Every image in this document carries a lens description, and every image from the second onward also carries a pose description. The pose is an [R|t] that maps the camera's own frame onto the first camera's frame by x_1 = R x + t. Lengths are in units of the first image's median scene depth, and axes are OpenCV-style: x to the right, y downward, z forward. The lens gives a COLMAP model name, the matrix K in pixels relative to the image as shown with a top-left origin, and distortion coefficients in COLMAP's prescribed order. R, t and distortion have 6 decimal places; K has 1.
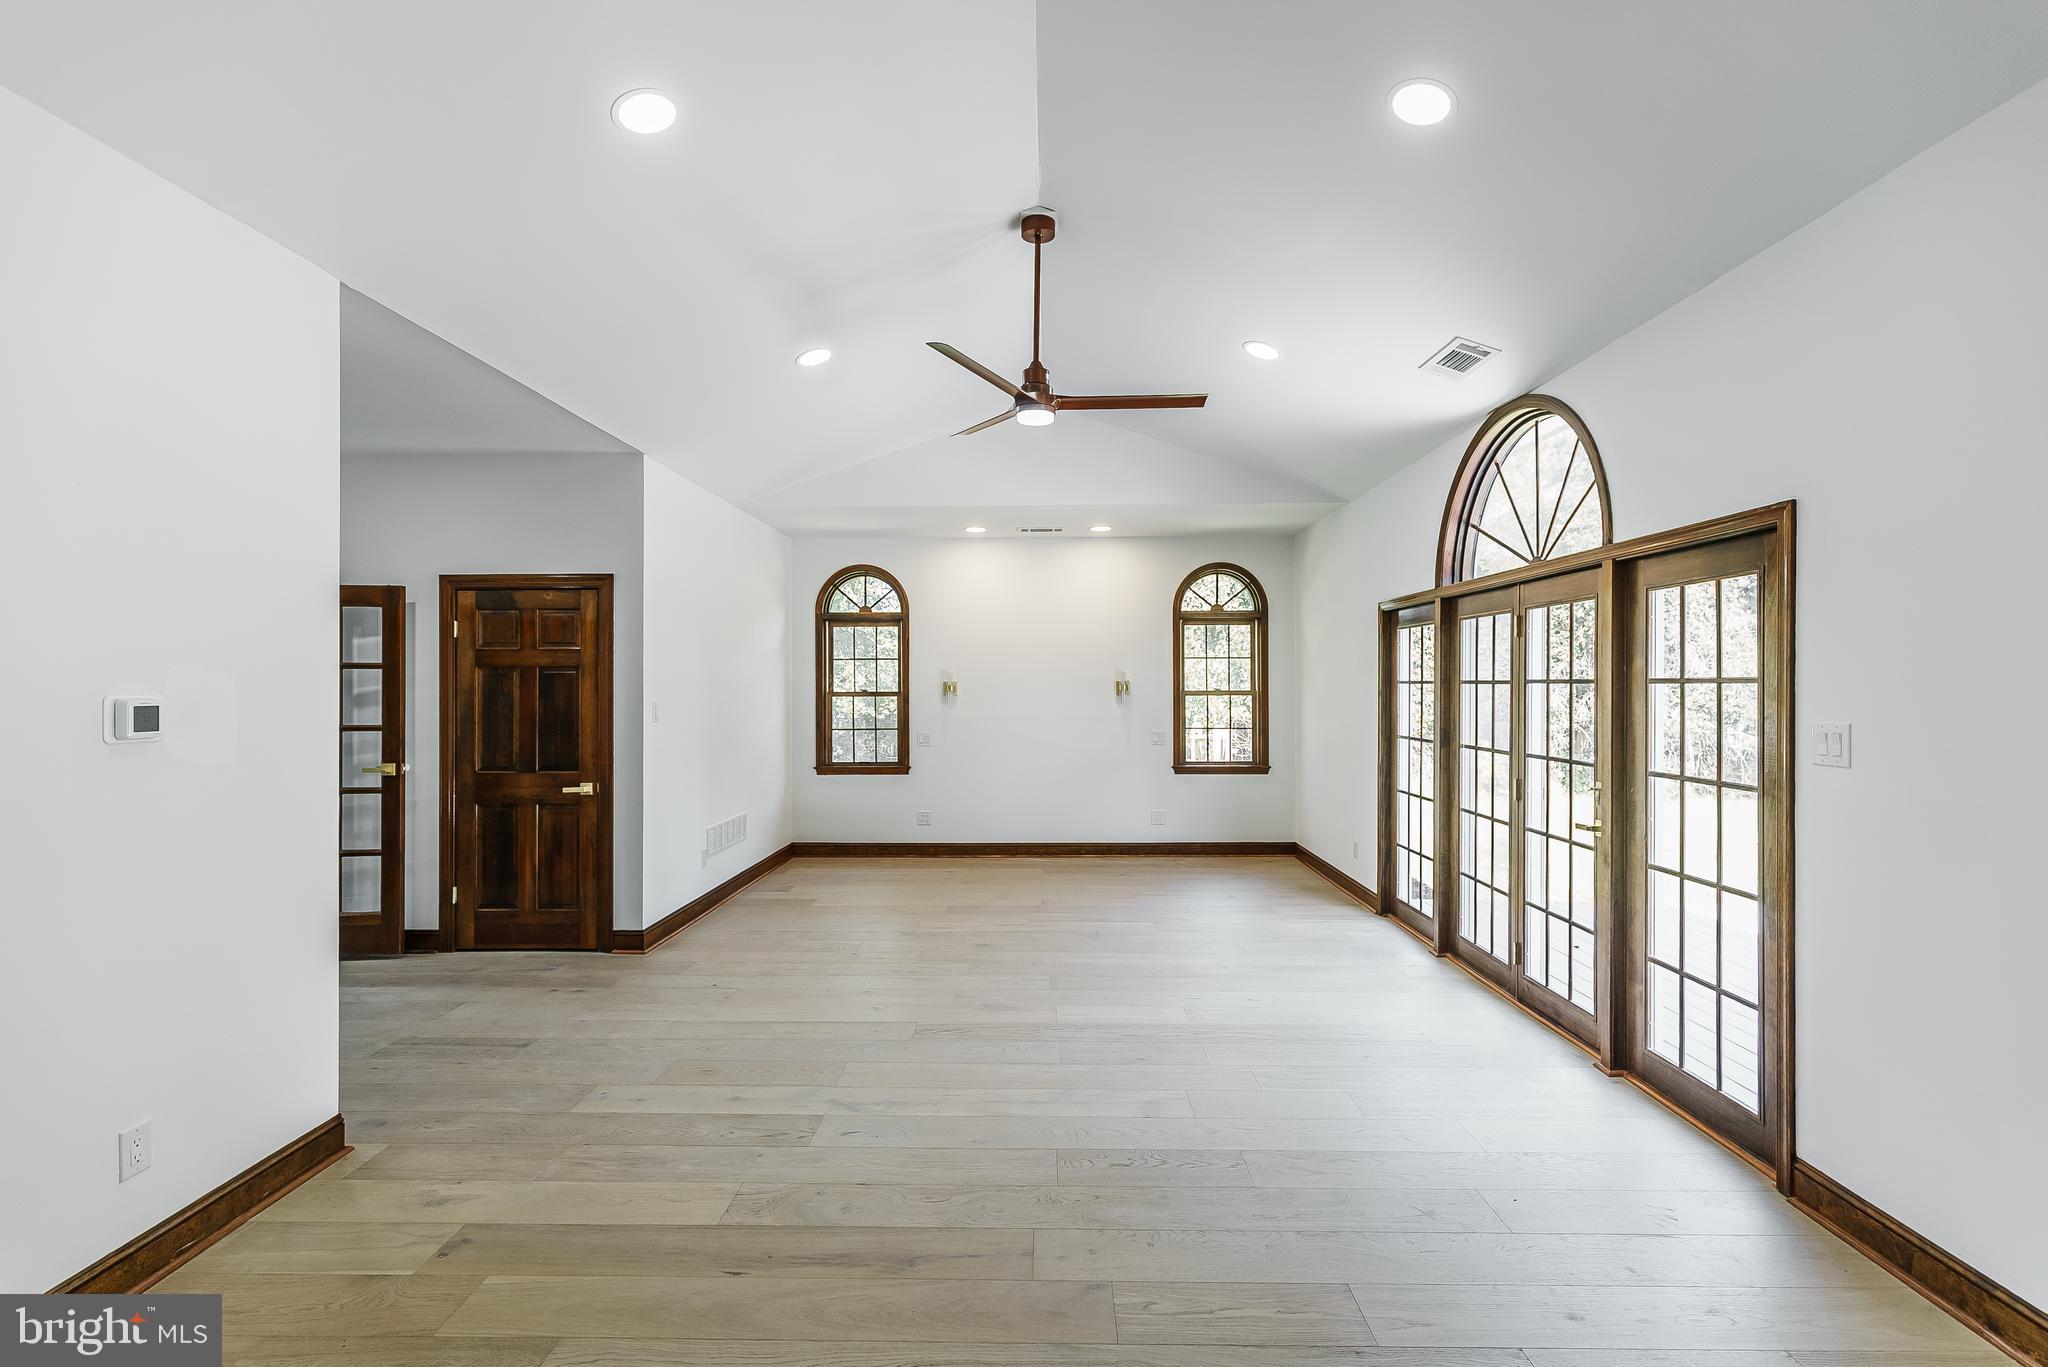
lens RADIAL K [[930.3, 0, 1030.9], [0, 930.3, 682.3], [0, 0, 1]] dist [-0.000146, -0.000168]
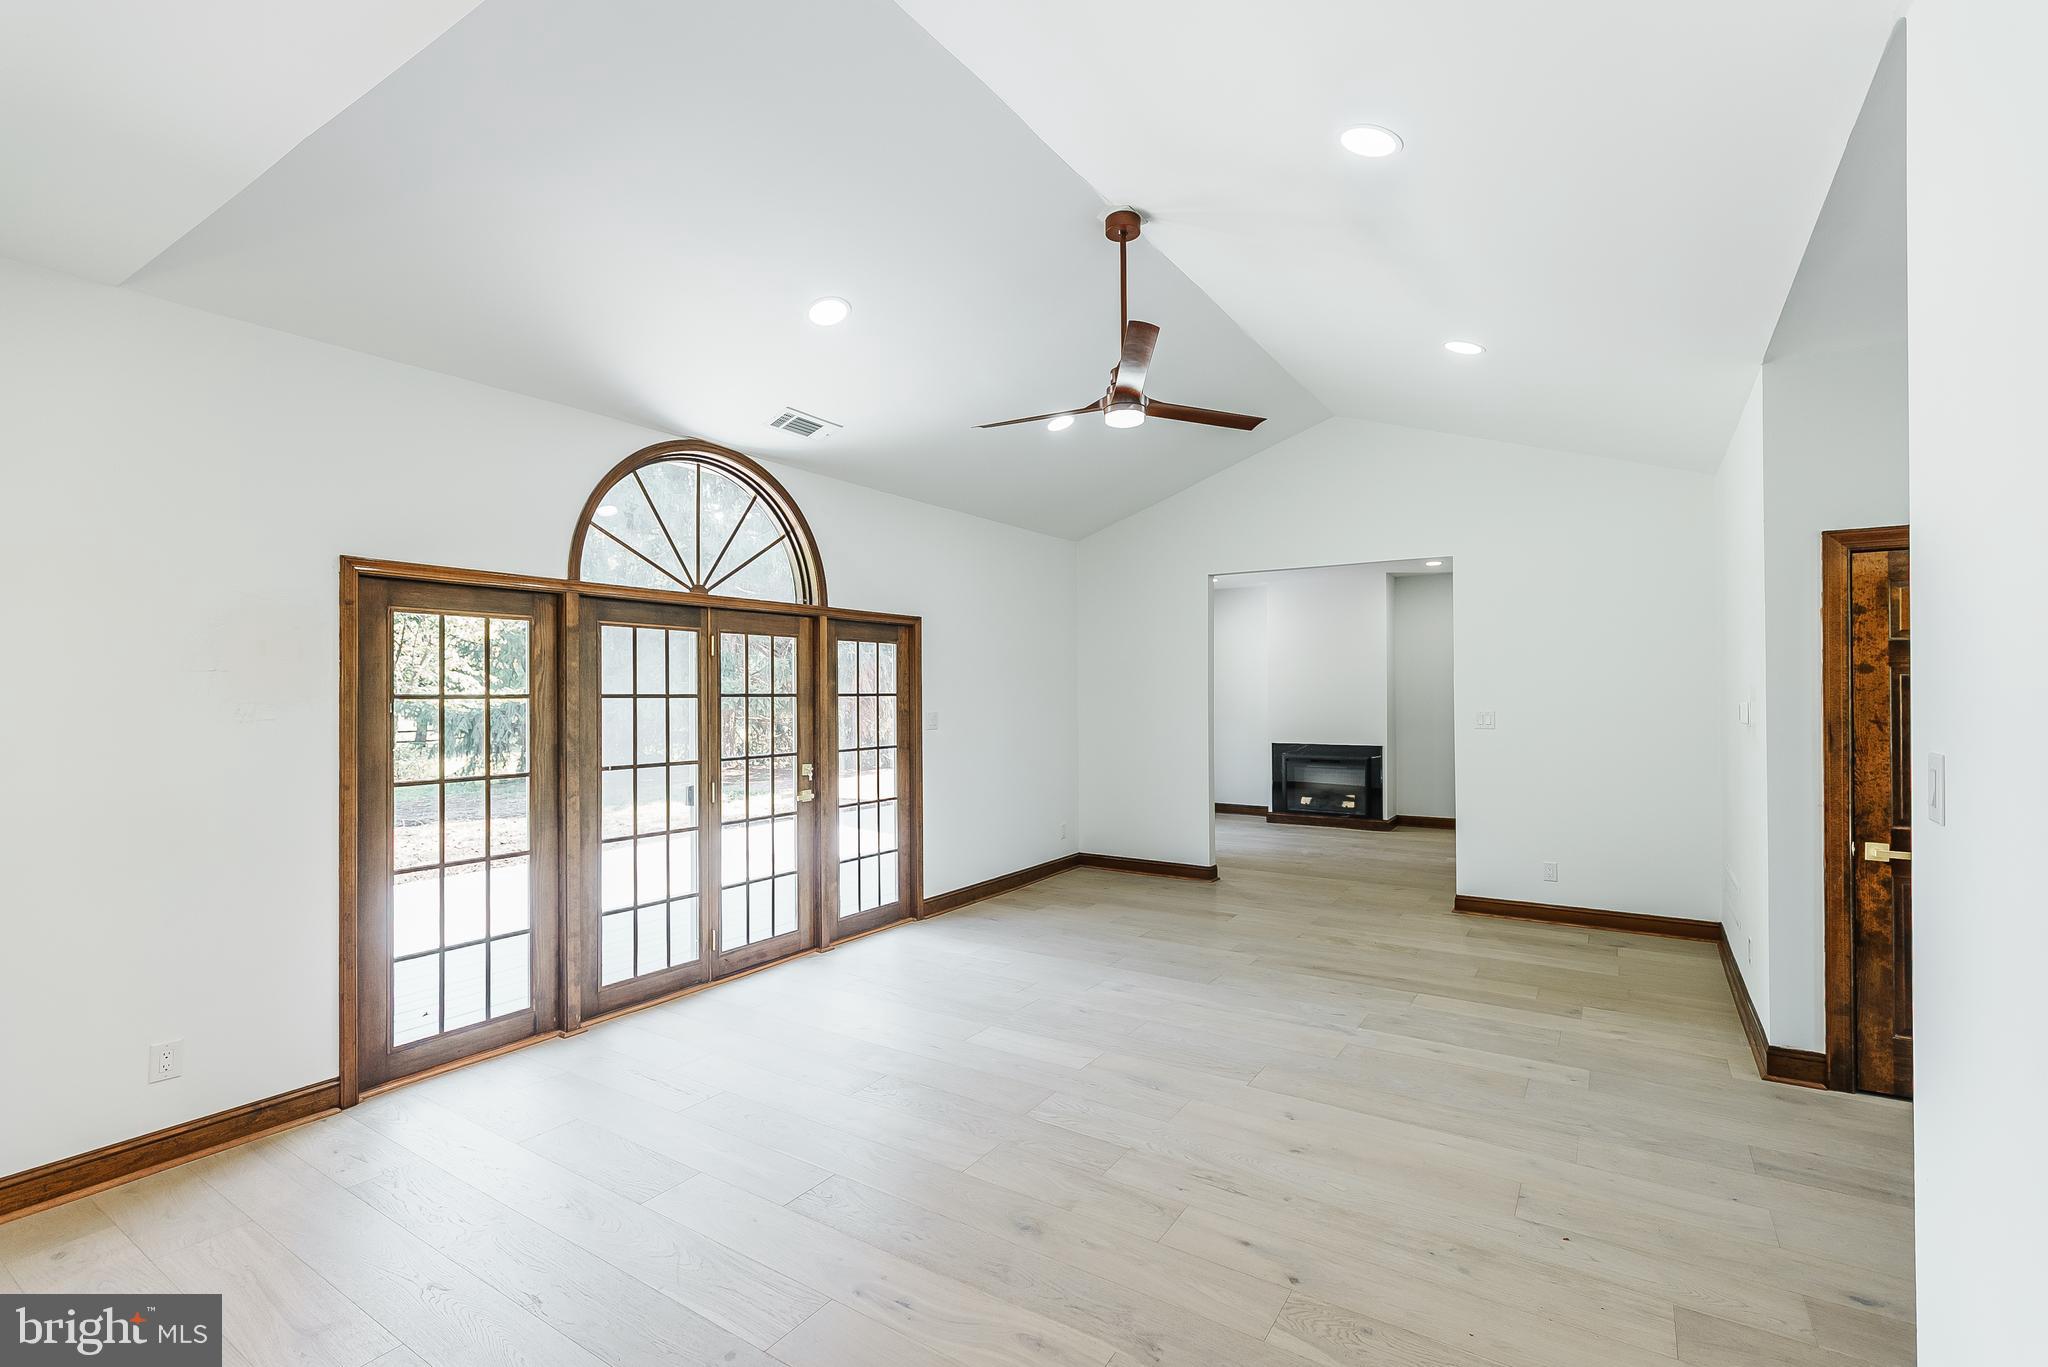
lens RADIAL K [[930.3, 0, 1031.4], [0, 930.3, 690.2], [0, 0, 1]] dist [-0.000146, -0.000168]
pose [[-0.852928, 0.007837, 0.521969, -0.513970], [0.006316, 0.999969, -0.004694, -0.000239], [-0.521990, -0.000707, -0.852951, 2.336325]]
